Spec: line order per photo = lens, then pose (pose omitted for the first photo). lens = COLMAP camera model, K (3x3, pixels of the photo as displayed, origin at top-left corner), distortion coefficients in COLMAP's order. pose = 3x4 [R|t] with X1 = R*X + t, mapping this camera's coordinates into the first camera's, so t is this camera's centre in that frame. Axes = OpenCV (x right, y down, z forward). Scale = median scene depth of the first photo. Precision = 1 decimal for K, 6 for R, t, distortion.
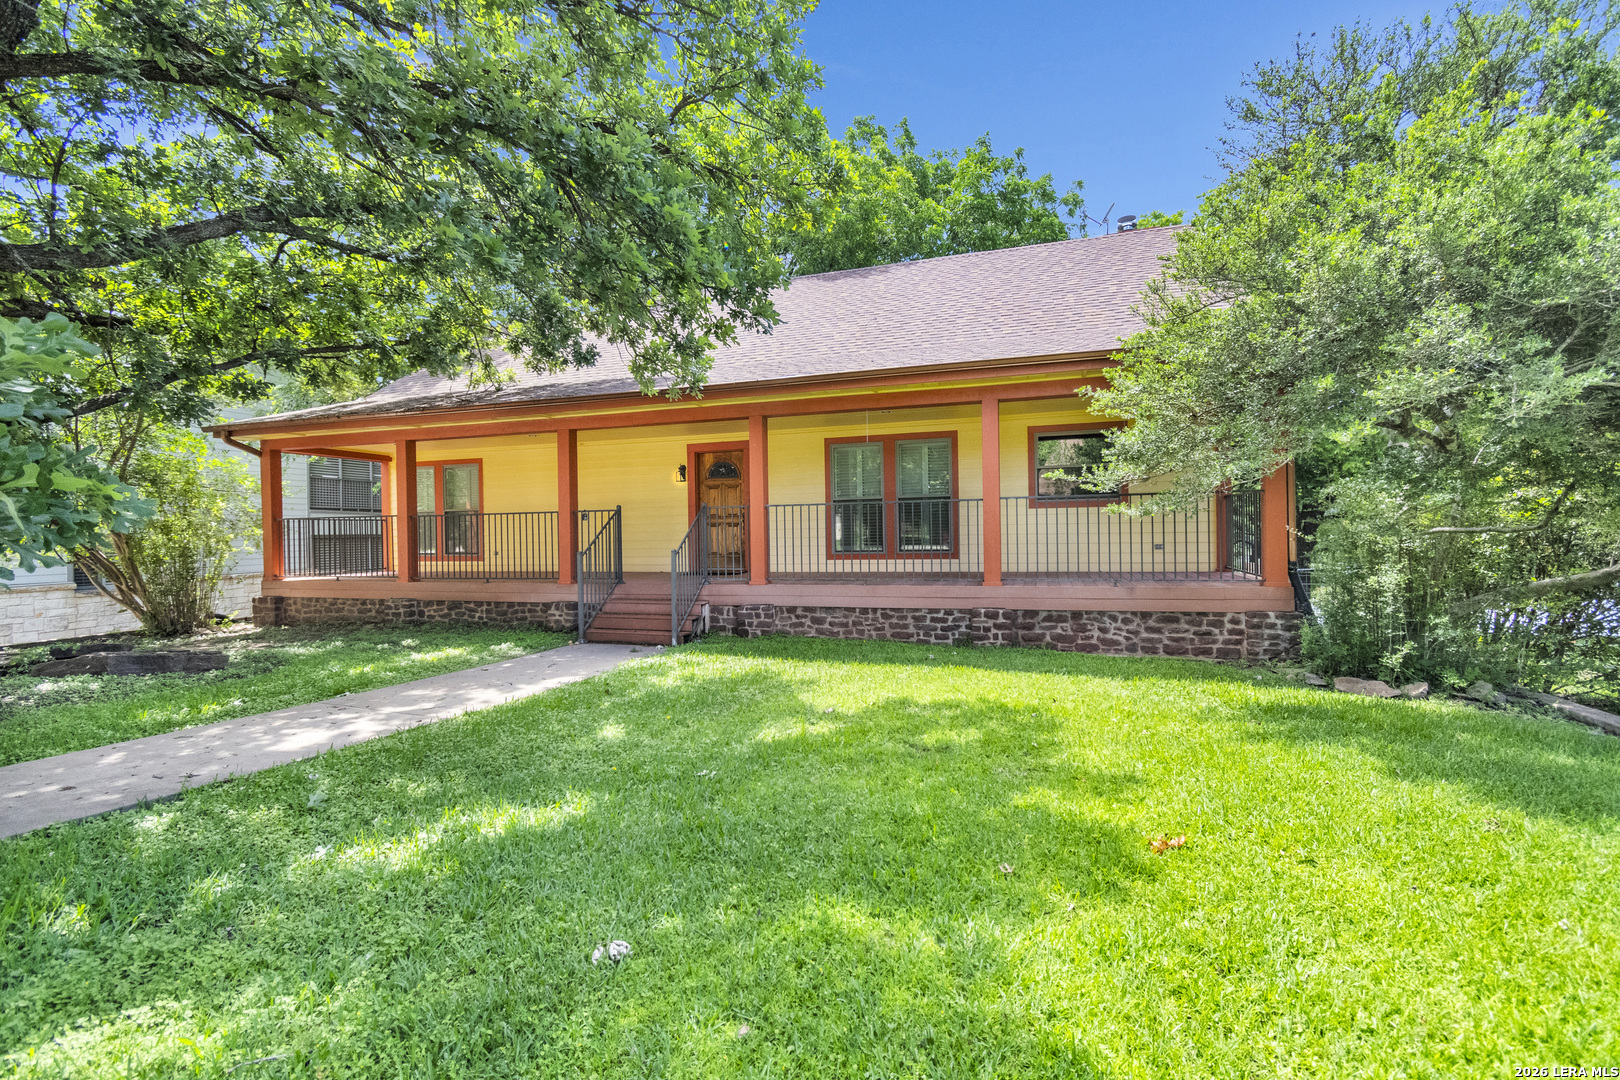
lens RADIAL K [[718.2, 0, 825.5], [0, 718.2, 535.5], [0, 0, 1]] dist [0.008134, -0.002995]
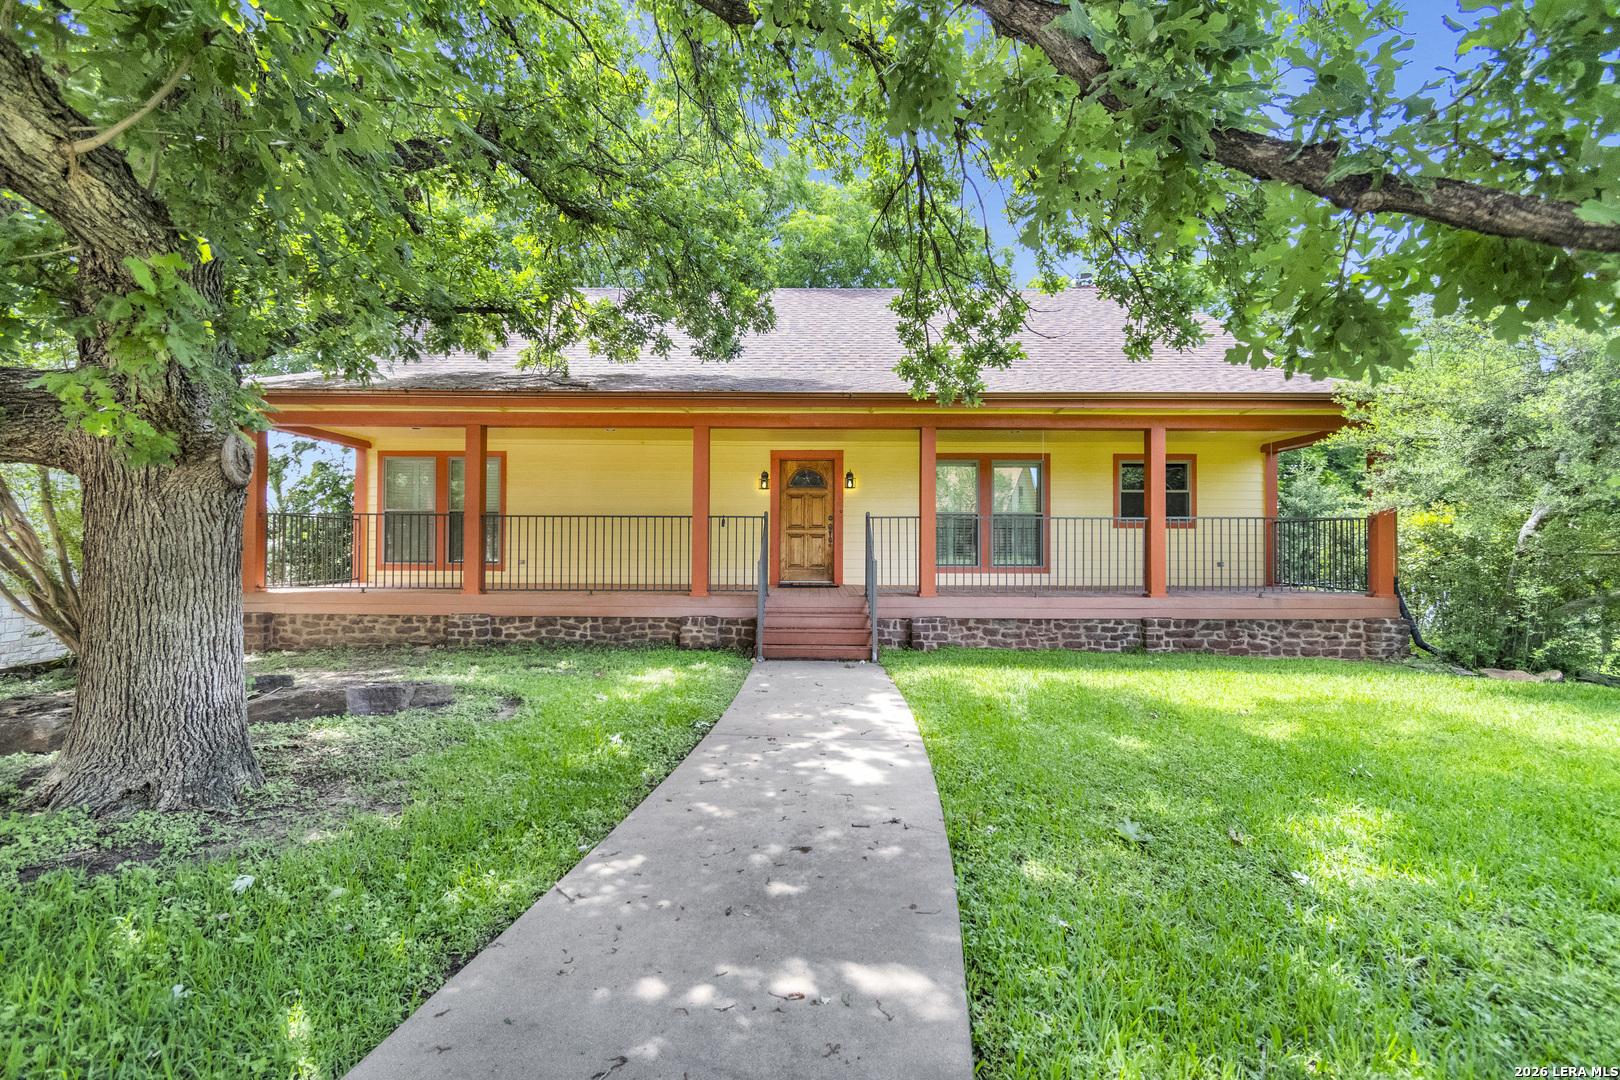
lens RADIAL K [[718.2, 0, 808.5], [0, 718.2, 542.1], [0, 0, 1]] dist [0.008134, -0.002995]
pose [[0.953623, 0.022970, 0.300127, -0.578429], [-0.018610, 0.999676, -0.017380, 0.013880], [-0.300429, 0.010989, 0.953741, 0.109011]]
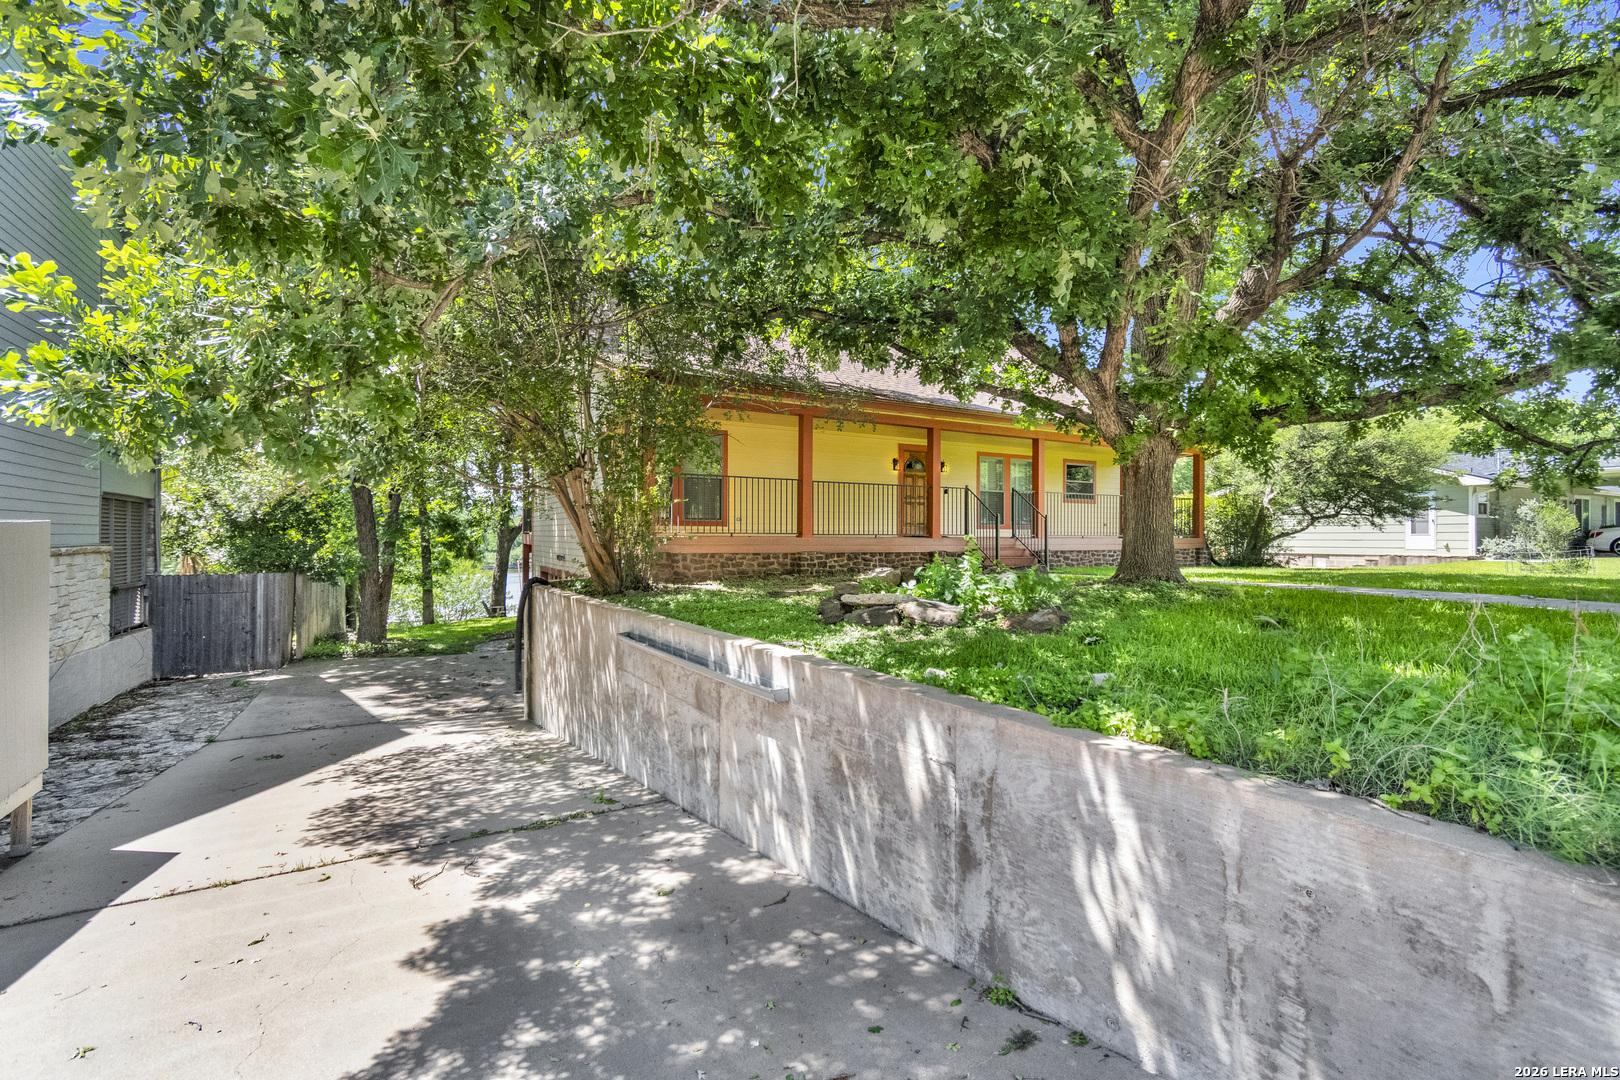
lens RADIAL K [[718.2, 0, 807.9], [0, 718.2, 539.4], [0, 0, 1]] dist [0.008134, -0.002995]
pose [[0.664521, 0.016279, 0.747092, -1.770556], [-0.007621, 0.999858, -0.015007, 0.105888], [-0.747230, 0.004279, 0.664551, 0.318594]]
